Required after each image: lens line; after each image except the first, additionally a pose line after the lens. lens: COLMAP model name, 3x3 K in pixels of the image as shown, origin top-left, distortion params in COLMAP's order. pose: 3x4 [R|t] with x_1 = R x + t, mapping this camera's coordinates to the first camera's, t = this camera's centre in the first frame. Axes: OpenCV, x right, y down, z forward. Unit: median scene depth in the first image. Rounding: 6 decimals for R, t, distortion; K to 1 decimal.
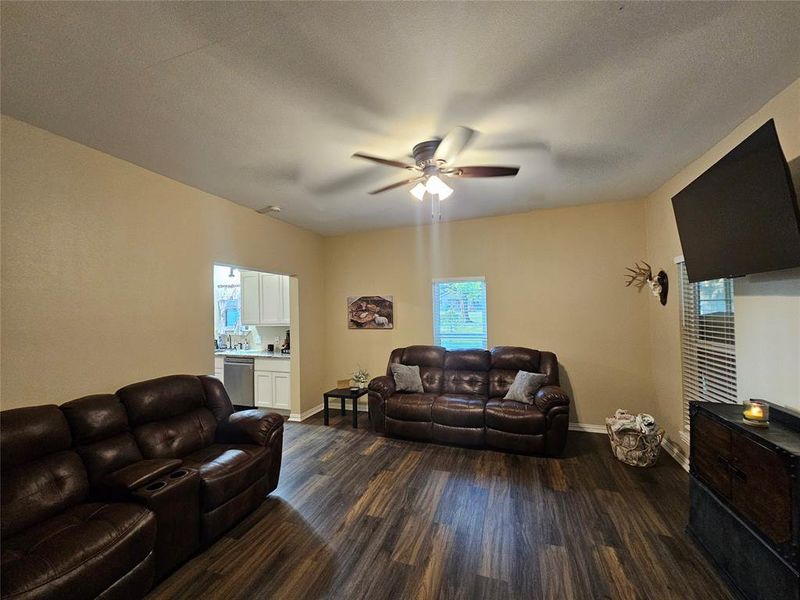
lens RADIAL K [[327.6, 0, 393.2], [0, 327.6, 298.6], [0, 0, 1]] dist [-0.008059, -0.000904]
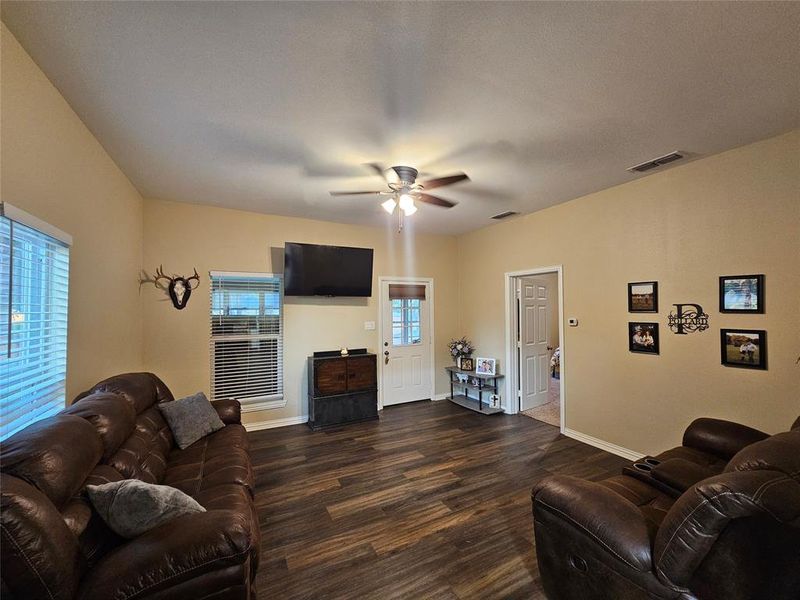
lens RADIAL K [[327.6, 0, 392.3], [0, 327.6, 305.0], [0, 0, 1]] dist [-0.008059, -0.000904]
pose [[-0.734074, 0.030219, 0.678397, -0.648888], [-0.007724, 0.998573, -0.052839, 0.079652], [-0.679026, -0.044028, -0.732793, 1.880710]]
